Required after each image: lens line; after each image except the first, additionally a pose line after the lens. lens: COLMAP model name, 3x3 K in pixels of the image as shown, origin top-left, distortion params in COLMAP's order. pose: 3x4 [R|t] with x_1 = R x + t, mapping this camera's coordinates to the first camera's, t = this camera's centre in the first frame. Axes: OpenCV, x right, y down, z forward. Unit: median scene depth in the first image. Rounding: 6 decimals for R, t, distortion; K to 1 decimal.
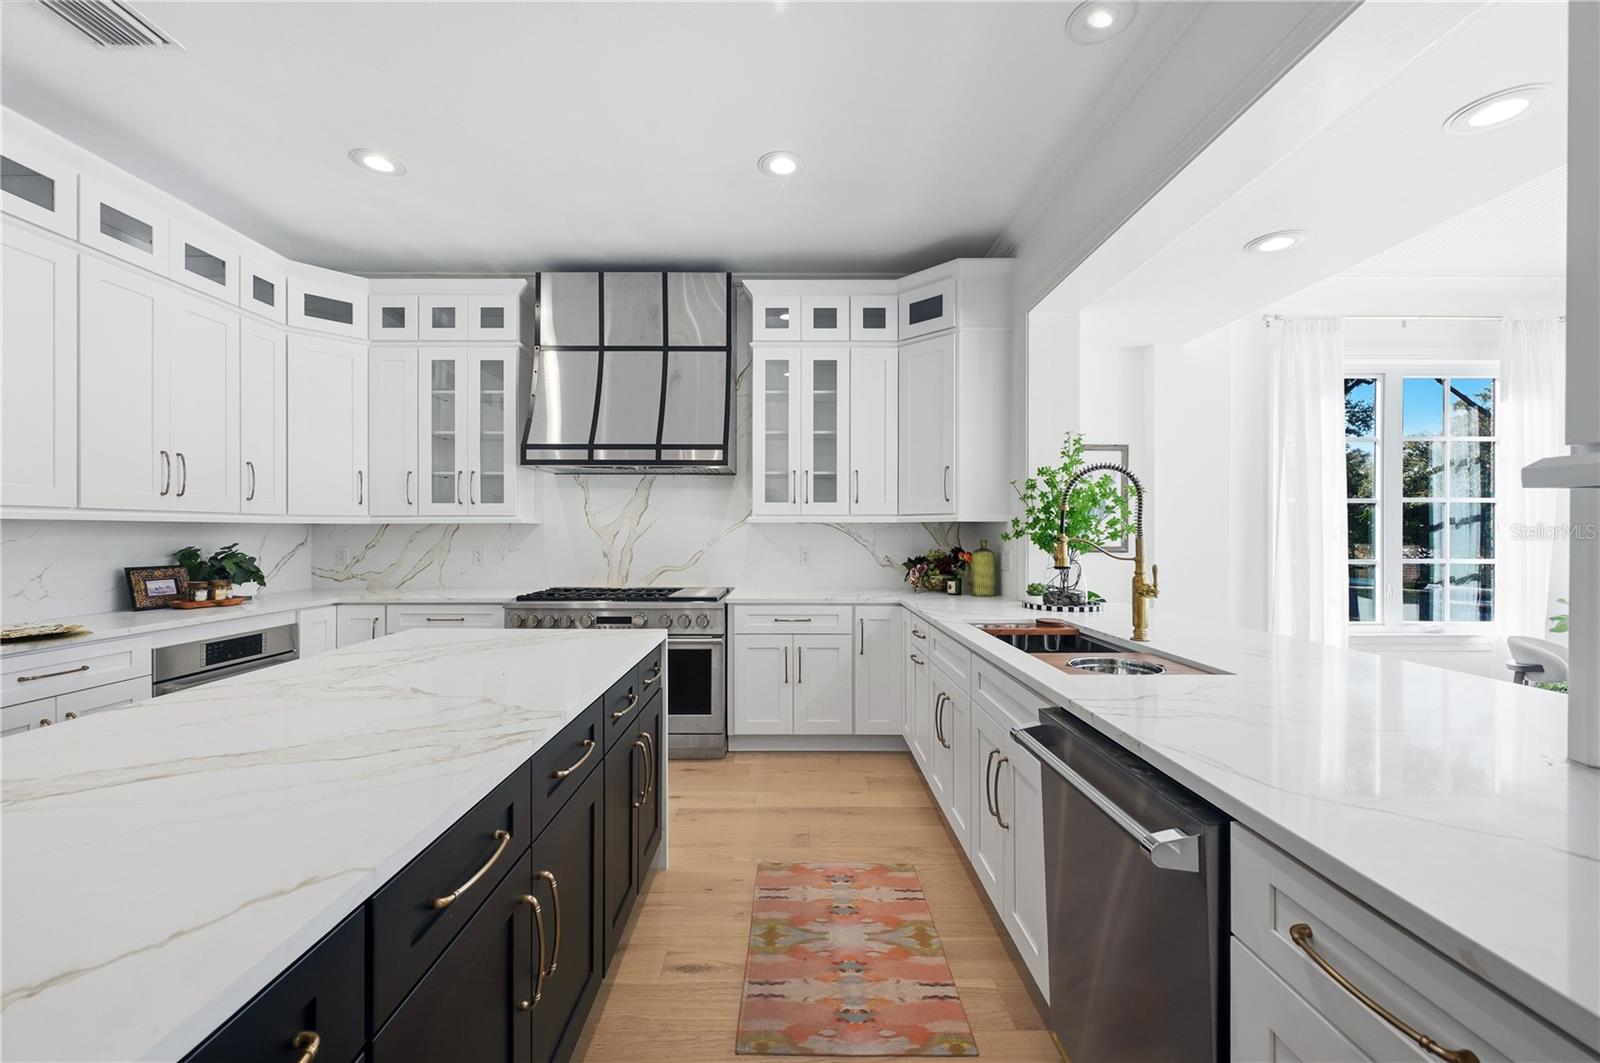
lens RADIAL K [[634.0, 0, 791.9], [0, 634.0, 532.2], [0, 0, 1]] dist [0.001977, -0.002103]
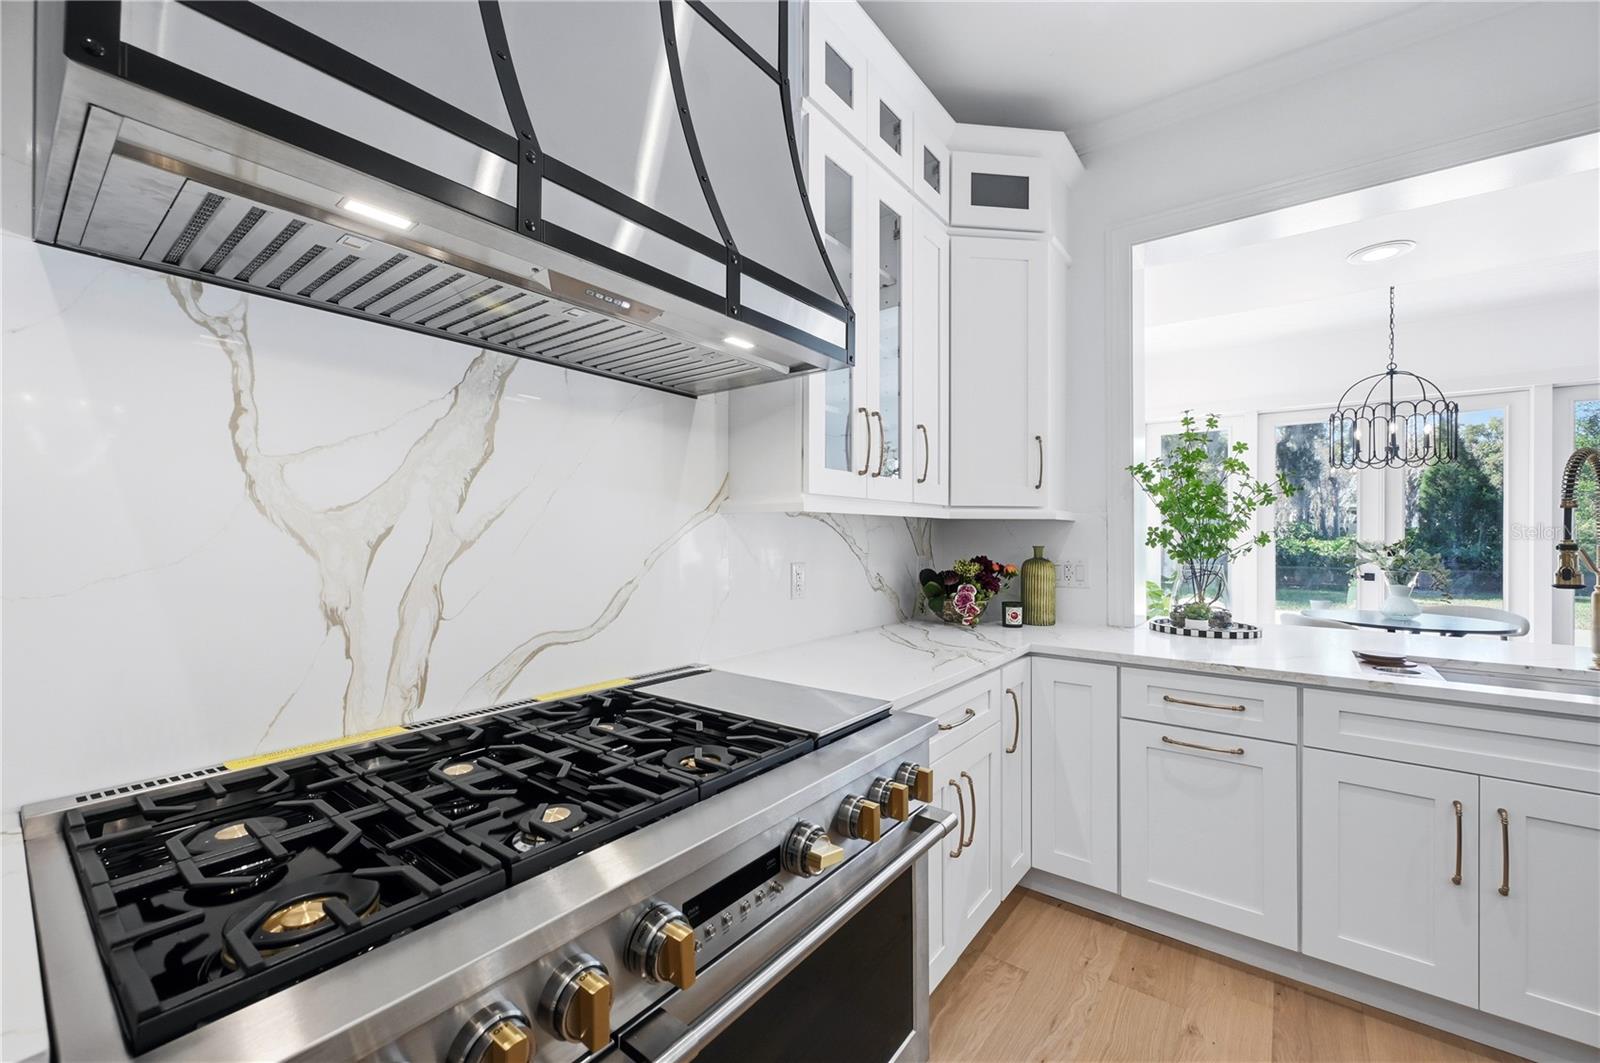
lens RADIAL K [[634.0, 0, 783.9], [0, 634.0, 525.9], [0, 0, 1]] dist [0.001977, -0.002103]
pose [[0.617916, 0.010978, 0.786167, -0.447347], [-0.005789, 0.999939, -0.009413, -0.000852], [-0.786223, 0.001265, 0.617942, 0.803842]]
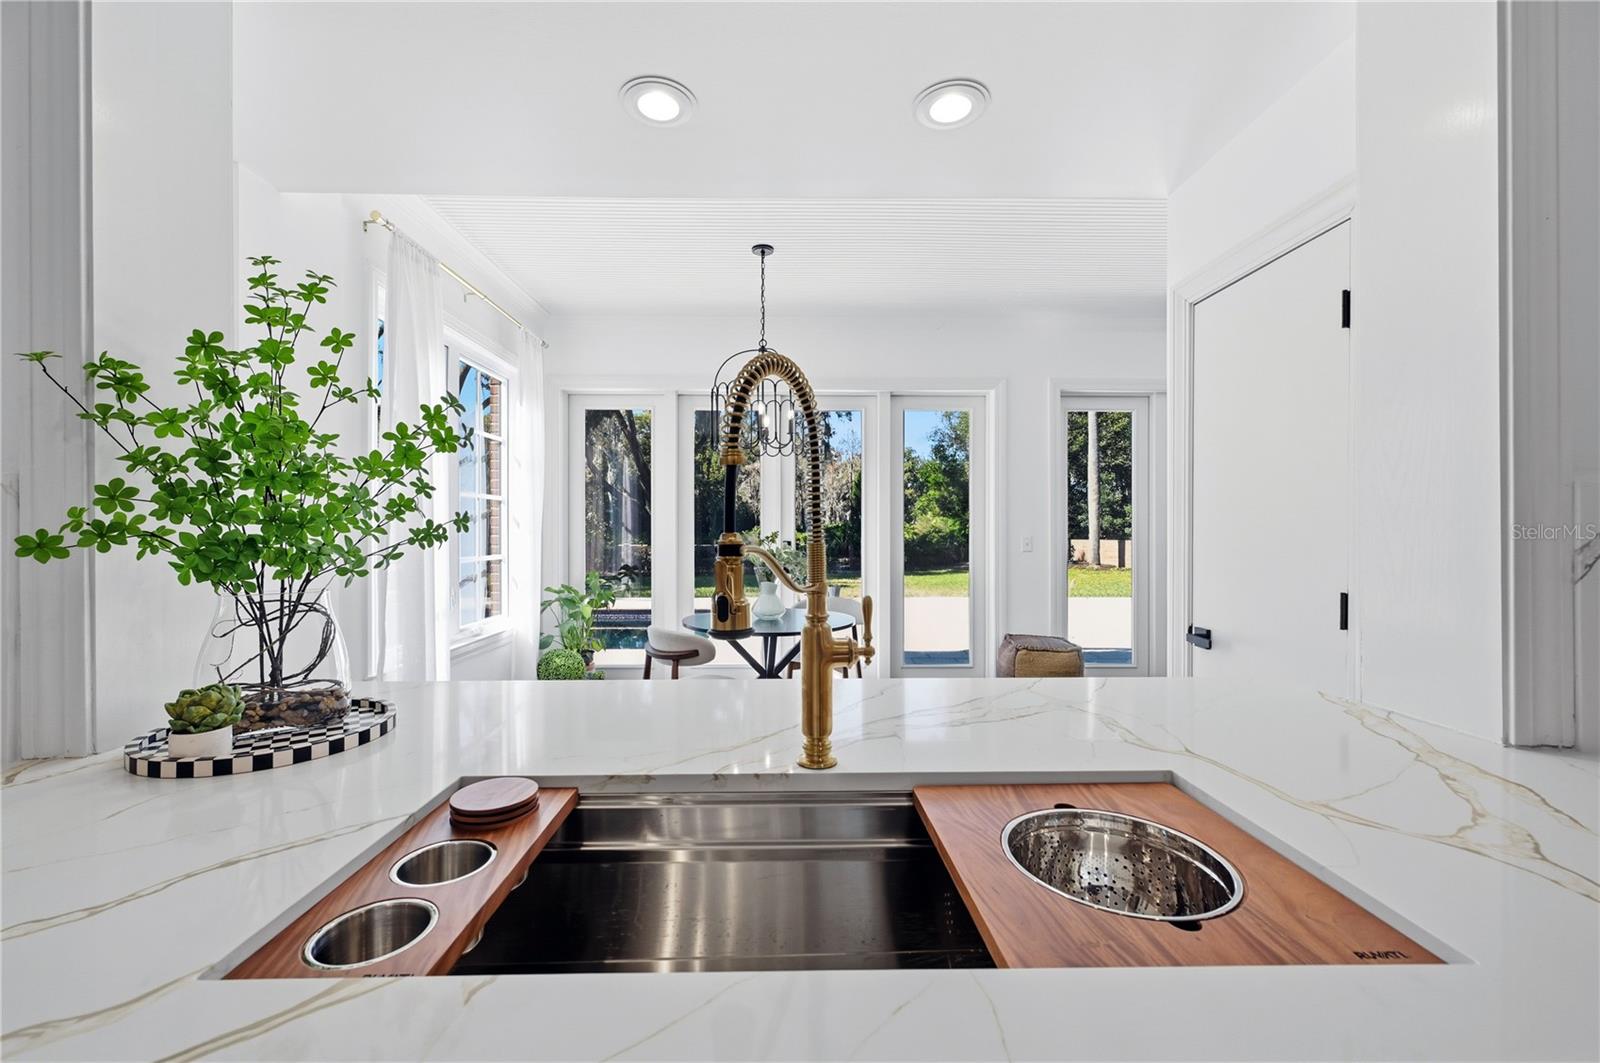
lens RADIAL K [[634.0, 0, 795.3], [0, 634.0, 529.6], [0, 0, 1]] dist [0.001977, -0.002103]
pose [[-0.019358, -0.004211, 0.999804, 0.054969], [0.000889, 0.999991, 0.004229, -0.000707], [-0.999812, 0.000971, -0.019355, 0.620996]]
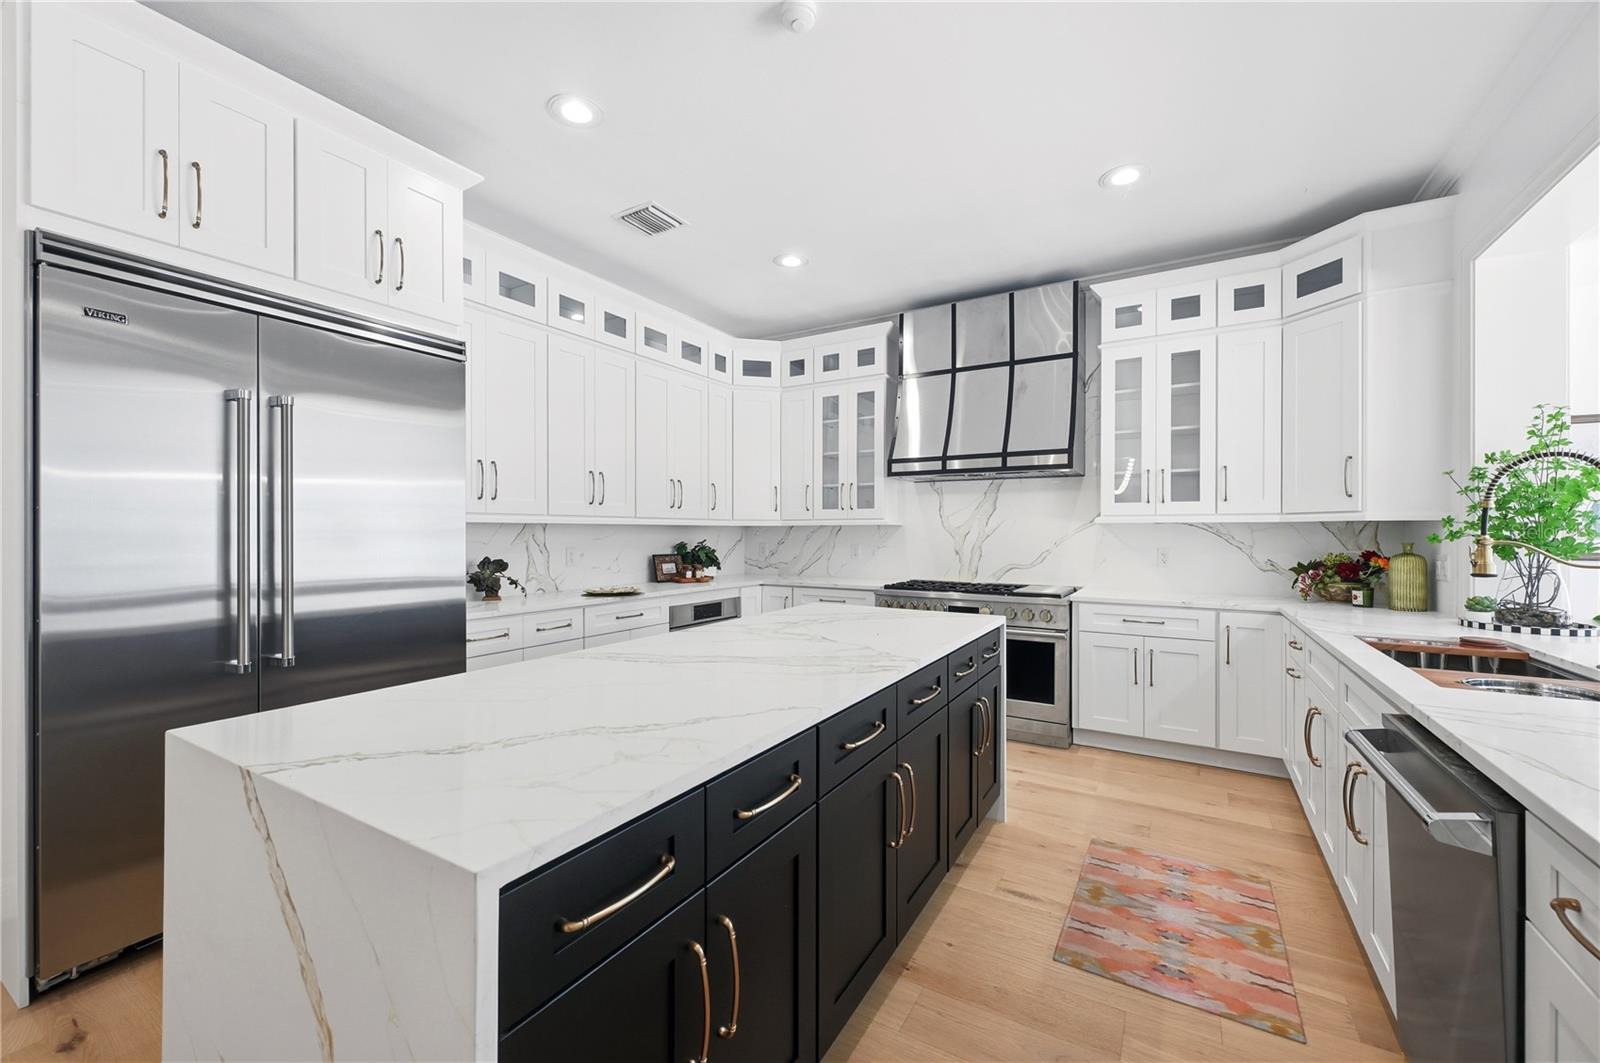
lens RADIAL K [[634.0, 0, 792.6], [0, 634.0, 531.9], [0, 0, 1]] dist [0.001977, -0.002103]
pose [[0.852745, 0.001166, -0.522326, 0.050896], [-0.001469, 0.999999, -0.000165, -0.000266], [0.522325, 0.000908, 0.852746, -0.128647]]
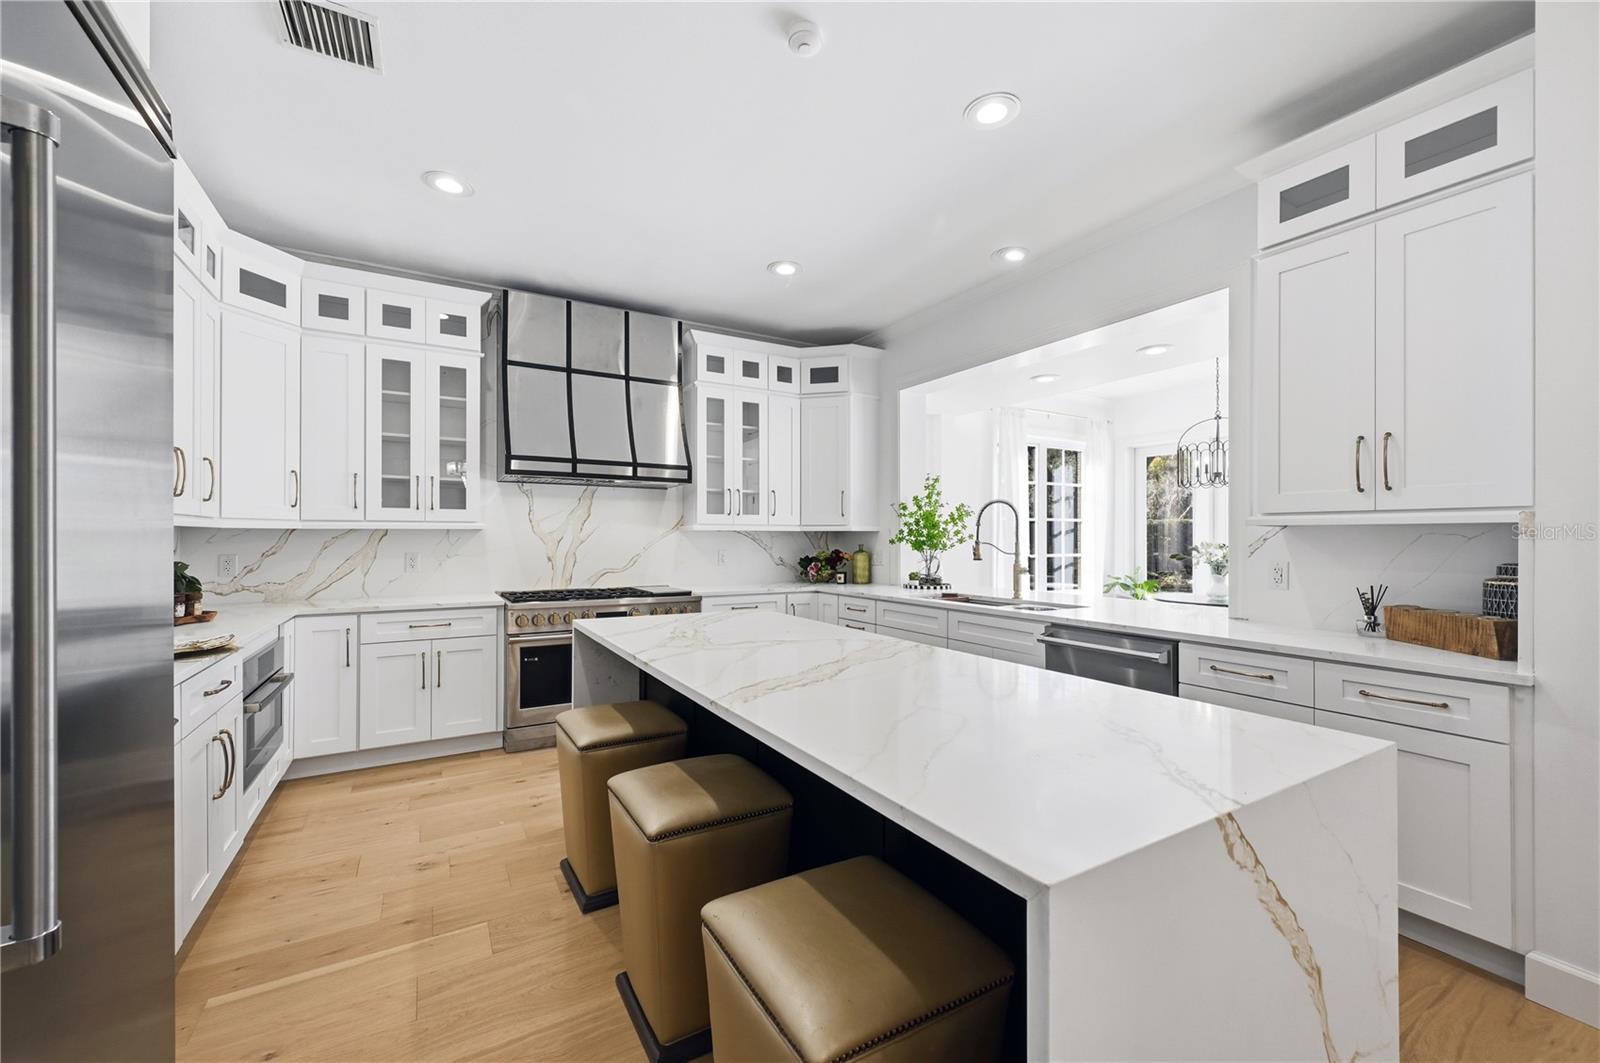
lens RADIAL K [[634.0, 0, 783.9], [0, 634.0, 533.2], [0, 0, 1]] dist [0.001977, -0.002103]
pose [[0.869488, 0.004706, 0.493932, -0.556138], [-0.001625, 0.999976, -0.006667, -0.001715], [-0.493951, 0.004995, 0.869475, -0.145000]]
